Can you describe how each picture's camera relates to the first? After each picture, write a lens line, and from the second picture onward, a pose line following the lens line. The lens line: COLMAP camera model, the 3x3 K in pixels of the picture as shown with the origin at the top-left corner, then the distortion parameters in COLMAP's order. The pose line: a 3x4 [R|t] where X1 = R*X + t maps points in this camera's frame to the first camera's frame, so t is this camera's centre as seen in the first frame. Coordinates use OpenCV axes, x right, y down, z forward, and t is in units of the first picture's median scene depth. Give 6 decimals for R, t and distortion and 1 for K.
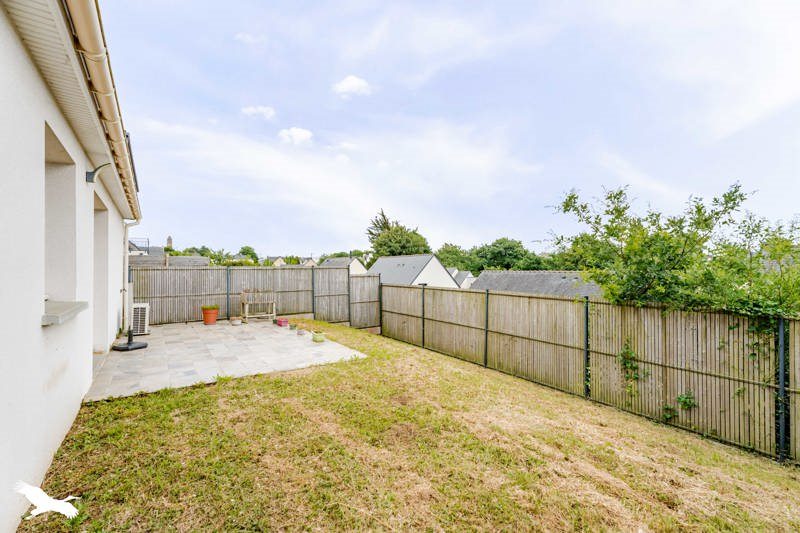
lens RADIAL K [[362.5, 0, 400.6], [0, 362.5, 266.7], [0, 0, 1]] dist [-0.000810, -0.000107]
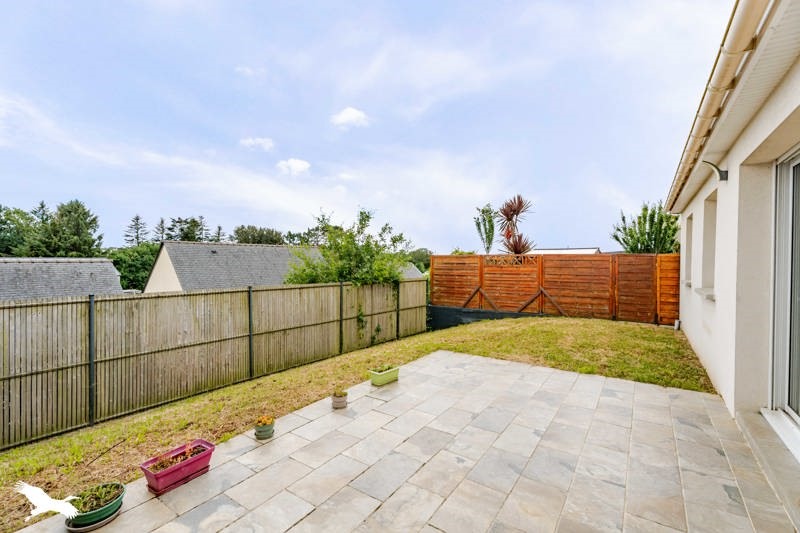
lens RADIAL K [[362.5, 0, 400.3], [0, 362.5, 263.5], [0, 0, 1]] dist [-0.000810, -0.000107]
pose [[-0.361812, -0.013797, 0.932149, -0.866640], [-0.015505, 0.999841, 0.008781, -0.003646], [-0.932122, -0.011276, -0.361968, 1.286493]]
